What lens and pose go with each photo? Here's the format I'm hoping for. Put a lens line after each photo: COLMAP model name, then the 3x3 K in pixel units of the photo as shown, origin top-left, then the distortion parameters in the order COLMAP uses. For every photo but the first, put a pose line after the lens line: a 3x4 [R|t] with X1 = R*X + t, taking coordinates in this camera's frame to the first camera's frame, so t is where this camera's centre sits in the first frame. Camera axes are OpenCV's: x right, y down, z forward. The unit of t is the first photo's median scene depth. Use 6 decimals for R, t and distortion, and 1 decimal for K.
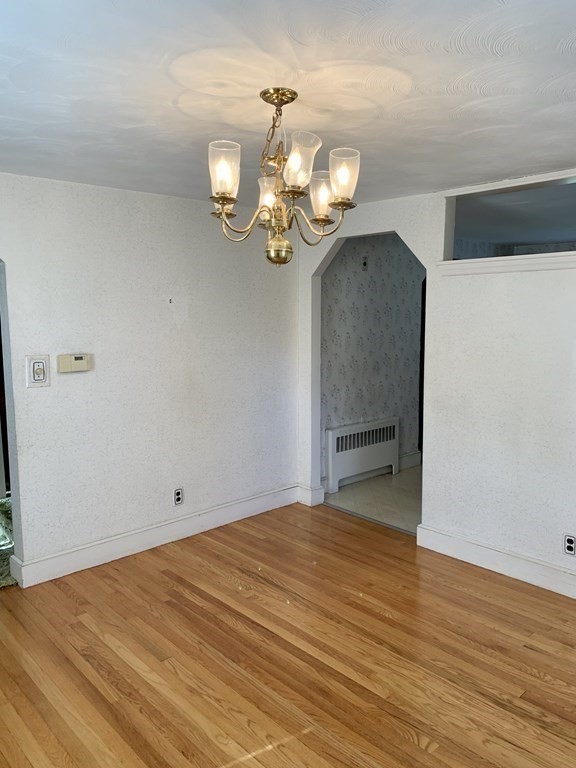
lens RADIAL K [[591.2, 0, 287.2], [0, 591.2, 383.8], [0, 0, 1]] dist [0.053937, -0.040711]
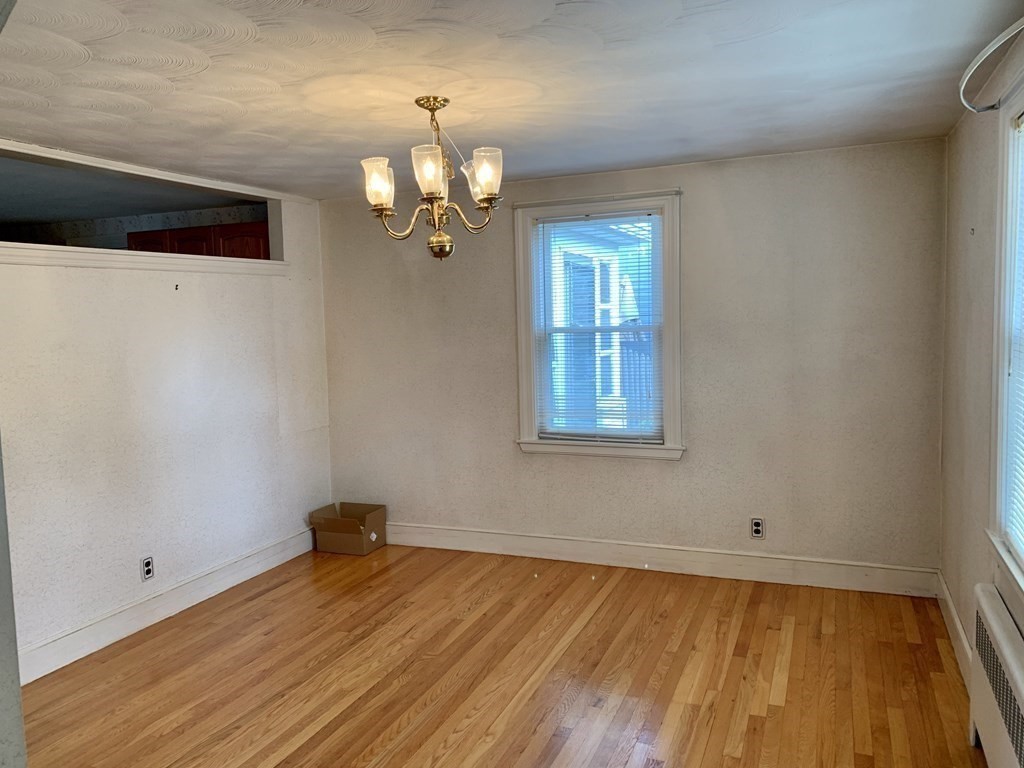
lens RADIAL K [[788.3, 0, 512.1], [0, 788.3, 383.1], [0, 0, 1]] dist [0.053937, -0.040711]
pose [[-0.419611, -0.062507, 0.905549, -1.204576], [0.141503, 0.980925, 0.133280, -0.132716], [-0.896607, 0.184063, -0.402762, 1.322850]]
